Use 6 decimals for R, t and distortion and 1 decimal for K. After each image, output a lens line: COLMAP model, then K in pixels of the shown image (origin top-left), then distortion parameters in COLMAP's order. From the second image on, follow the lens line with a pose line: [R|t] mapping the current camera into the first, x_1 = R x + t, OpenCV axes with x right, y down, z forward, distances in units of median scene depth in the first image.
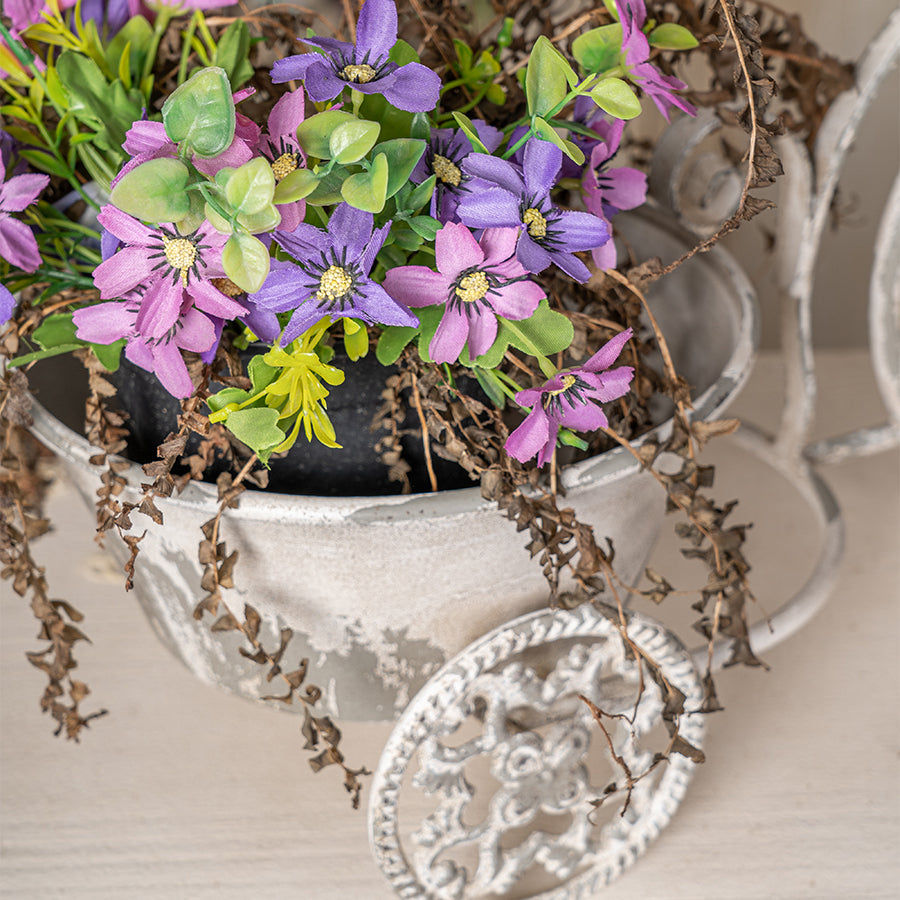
lens RADIAL K [[2254.9, 0, 449.9], [0, 2254.9, 450.7], [0, 0, 1]] dist [0.029059, 0.000000]
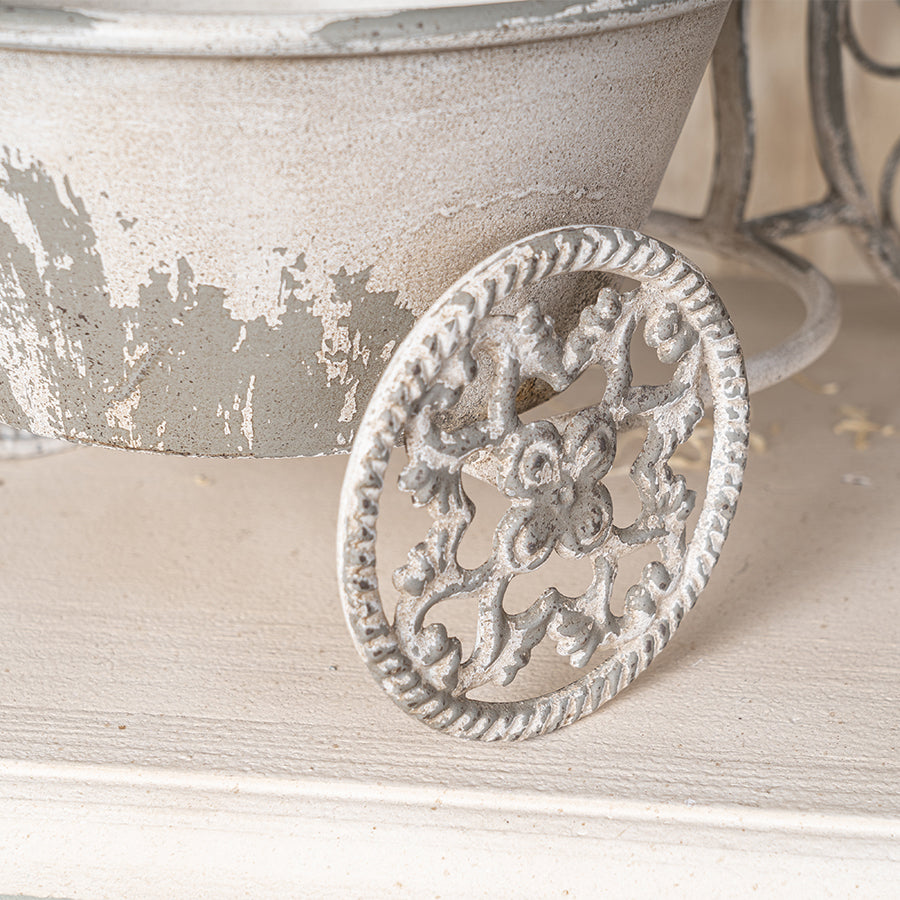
lens RADIAL K [[2254.9, 0, 448.2], [0, 2254.9, 448.5], [0, 0, 1]] dist [0.029059, 0.000000]
pose [[0.977823, -0.050043, 0.203367, -0.139100], [0.080581, 0.986178, -0.144773, 0.235342], [-0.193312, 0.157950, 0.968340, 0.331914]]
